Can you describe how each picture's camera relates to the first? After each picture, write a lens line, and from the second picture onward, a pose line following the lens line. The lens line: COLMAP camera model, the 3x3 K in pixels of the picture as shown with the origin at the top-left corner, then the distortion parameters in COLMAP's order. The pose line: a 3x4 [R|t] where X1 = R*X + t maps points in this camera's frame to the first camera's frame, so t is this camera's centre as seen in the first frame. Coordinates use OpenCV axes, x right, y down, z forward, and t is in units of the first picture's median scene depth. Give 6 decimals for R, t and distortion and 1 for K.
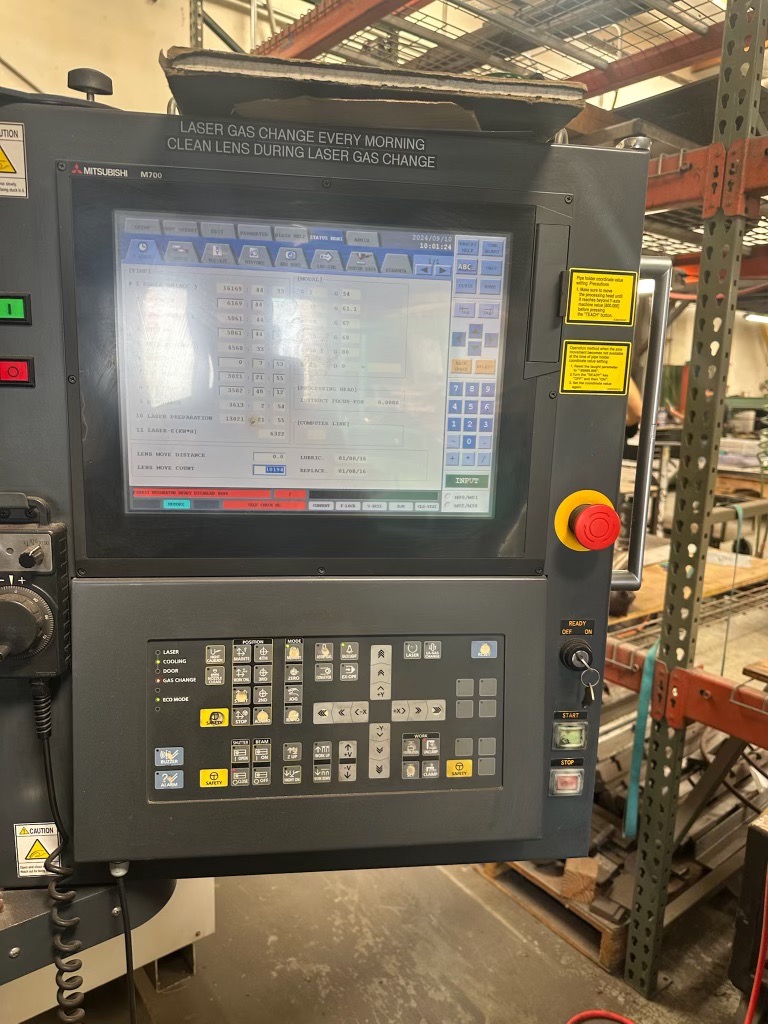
lens RADIAL K [[719.0, 0, 384.0], [0, 719.0, 512.0], [0, 0, 1]] dist [0.052006, -0.061246]
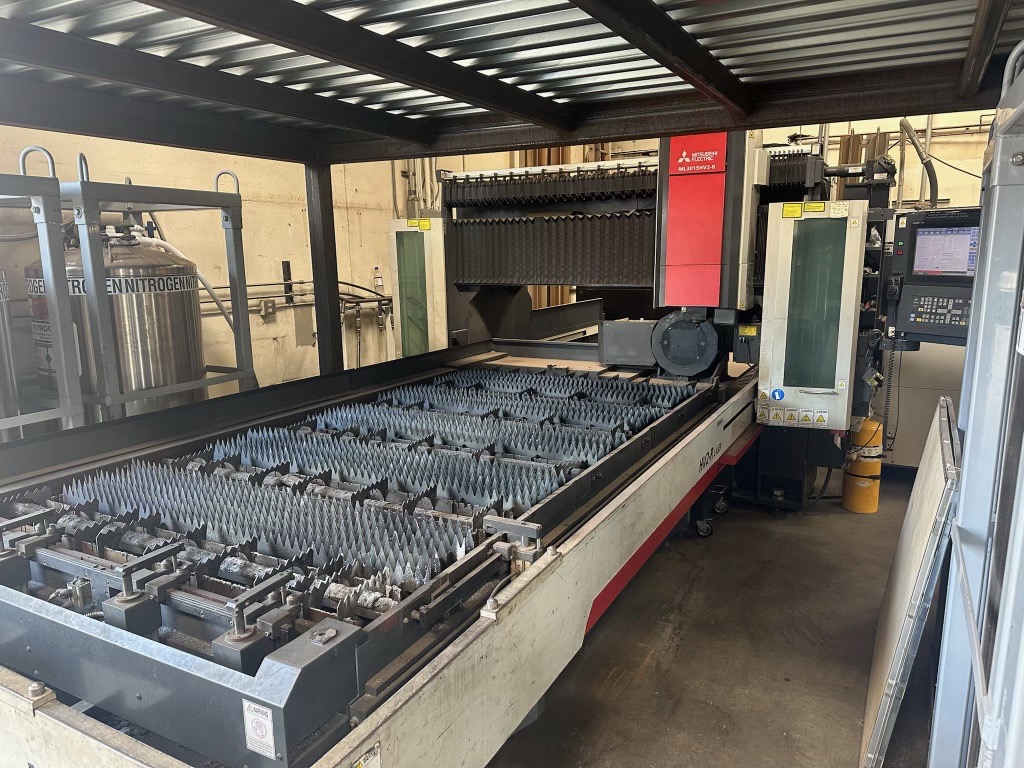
lens RADIAL K [[719.0, 0, 516.7], [0, 719.0, 389.7], [0, 0, 1]] dist [0.052006, -0.061246]
pose [[0.413673, 0.144861, -0.898827, 3.837617], [-0.144591, 0.985184, 0.092232, 0.854085], [0.898870, 0.091809, 0.428490, -4.473135]]
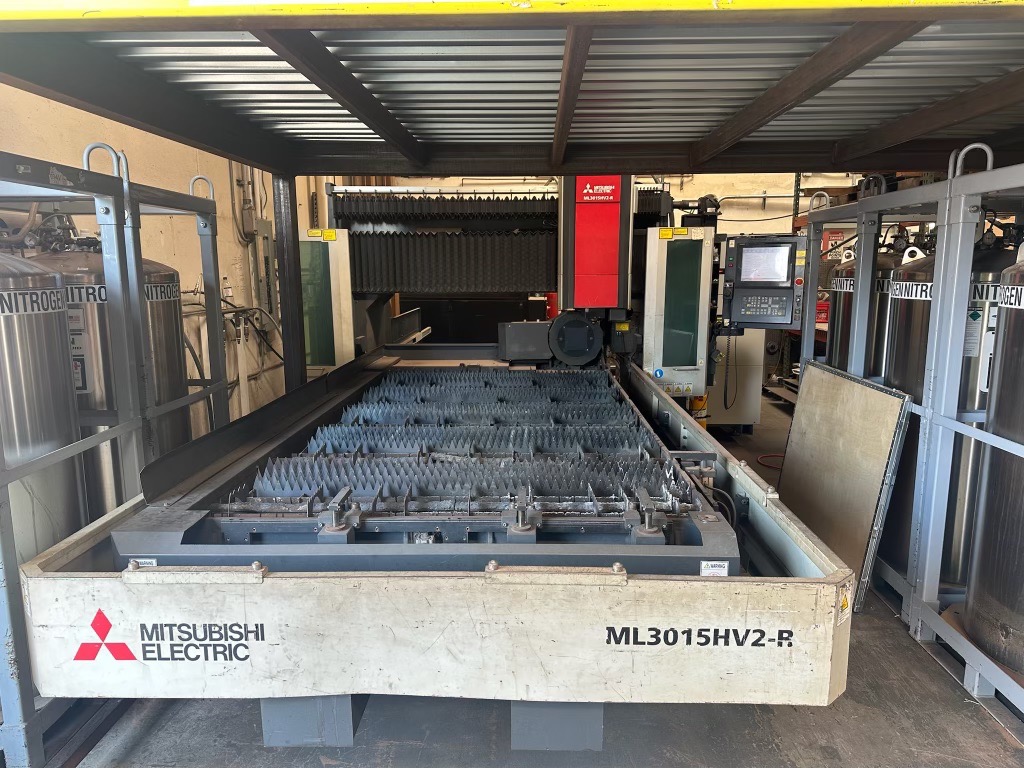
lens RADIAL K [[720.0, 0, 507.7], [0, 720.0, 372.1], [0, 0, 1]] dist [0.143805, -0.236620]
pose [[0.779228, 0.064190, -0.623444, 2.892423], [-0.091041, 0.995783, -0.011264, 1.391355], [0.620092, 0.065536, 0.781787, -7.252674]]
